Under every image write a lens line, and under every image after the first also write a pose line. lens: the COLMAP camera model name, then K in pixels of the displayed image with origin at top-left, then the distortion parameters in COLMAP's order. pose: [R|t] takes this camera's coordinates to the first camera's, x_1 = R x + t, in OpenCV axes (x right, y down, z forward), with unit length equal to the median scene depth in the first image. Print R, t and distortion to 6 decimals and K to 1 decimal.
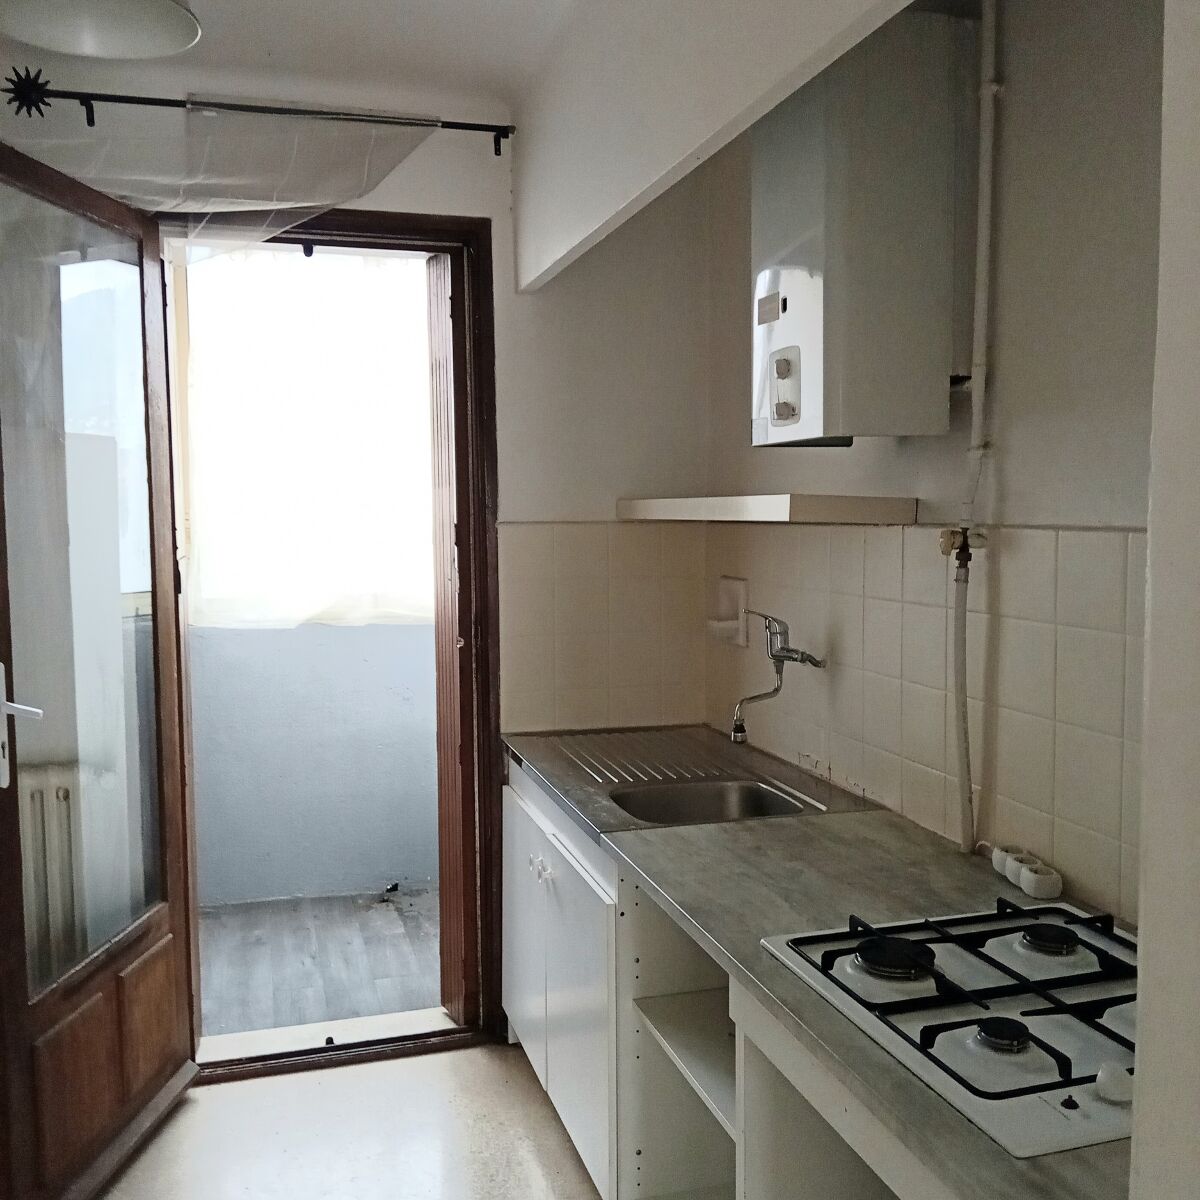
lens RADIAL K [[1187.6, 0, 600.0], [0, 1187.6, 600.0], [0, 0, 1]] dist [0.116932, -0.214052]
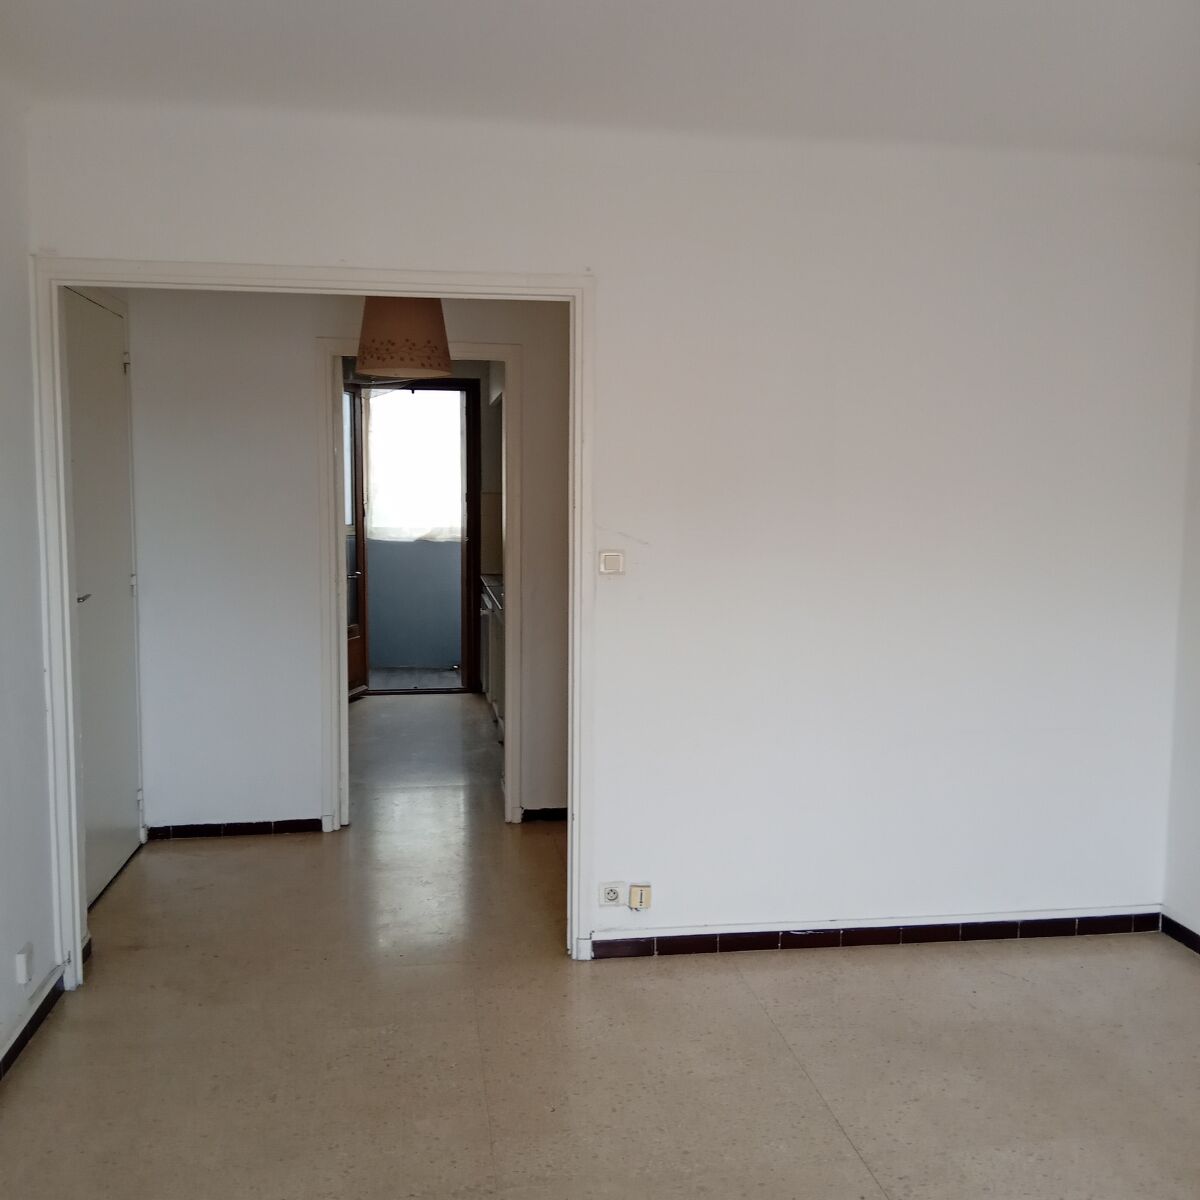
lens RADIAL K [[1187.6, 0, 600.0], [0, 1187.6, 600.0], [0, 0, 1]] dist [0.116932, -0.214052]
pose [[0.990228, 0.024728, -0.137245, 0.532904], [-0.022955, 0.999632, 0.014485, 0.124462], [0.137553, -0.011193, 0.990431, -1.541635]]
